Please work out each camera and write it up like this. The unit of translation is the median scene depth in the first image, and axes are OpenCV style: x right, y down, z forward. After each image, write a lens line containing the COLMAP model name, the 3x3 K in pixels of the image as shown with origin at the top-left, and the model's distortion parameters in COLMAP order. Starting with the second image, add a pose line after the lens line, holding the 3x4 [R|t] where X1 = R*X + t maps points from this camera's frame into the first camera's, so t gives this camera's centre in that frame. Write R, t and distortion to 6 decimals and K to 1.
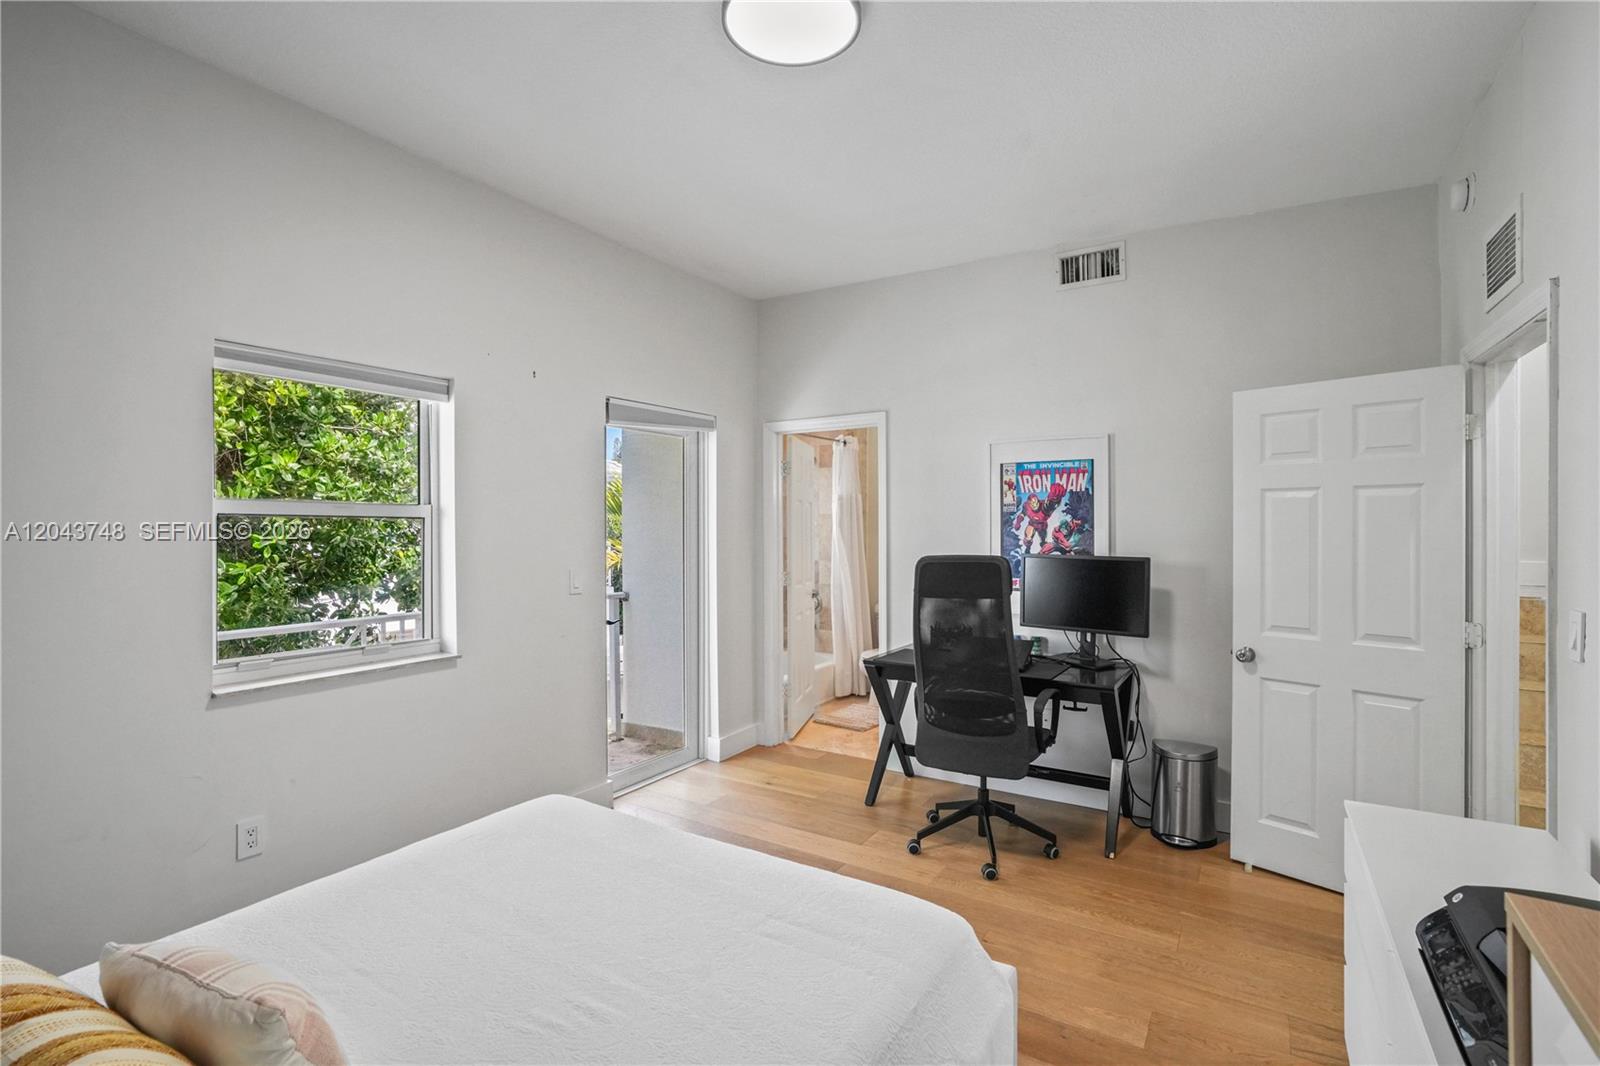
lens RADIAL K [[754.8, 0, 820.3], [0, 754.8, 512.3], [0, 0, 1]] dist [-0.061394, 0.034219]
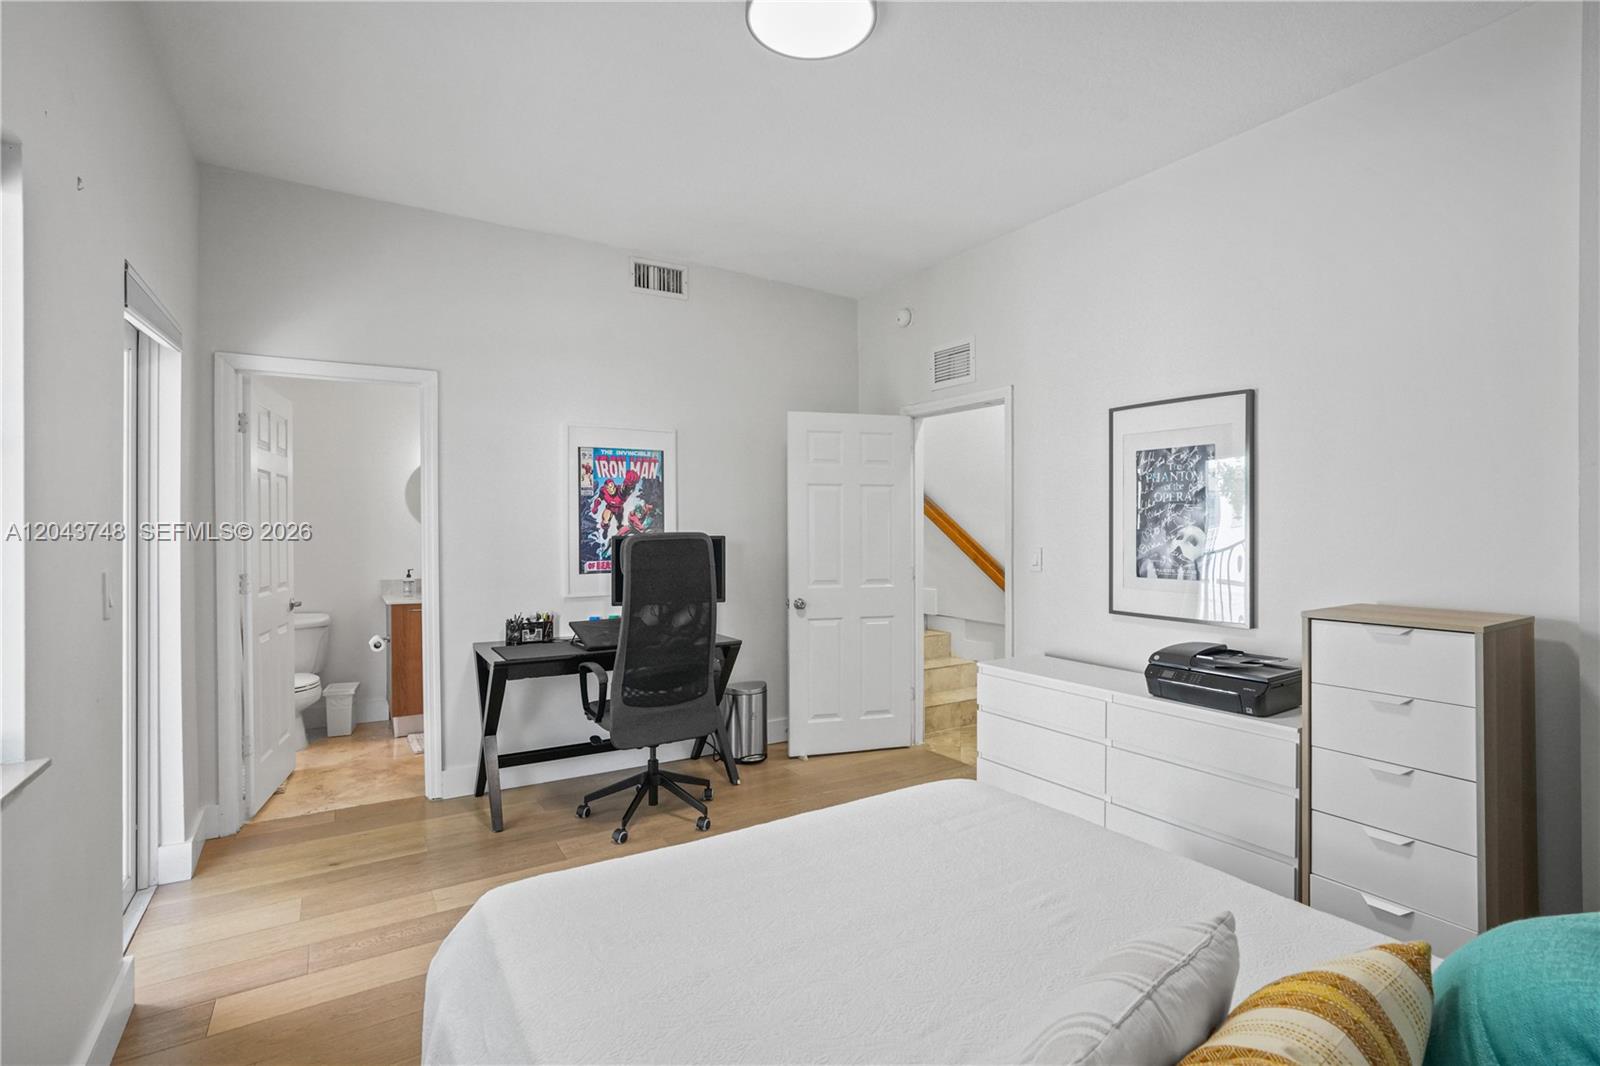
lens RADIAL K [[754.8, 0, 820.3], [0, 754.8, 512.3], [0, 0, 1]] dist [-0.061394, 0.034219]
pose [[0.423689, 0.017265, 0.905643, -0.538112], [-0.010438, 0.999845, -0.014178, 0.033594], [-0.905748, -0.003446, 0.423804, 0.299144]]
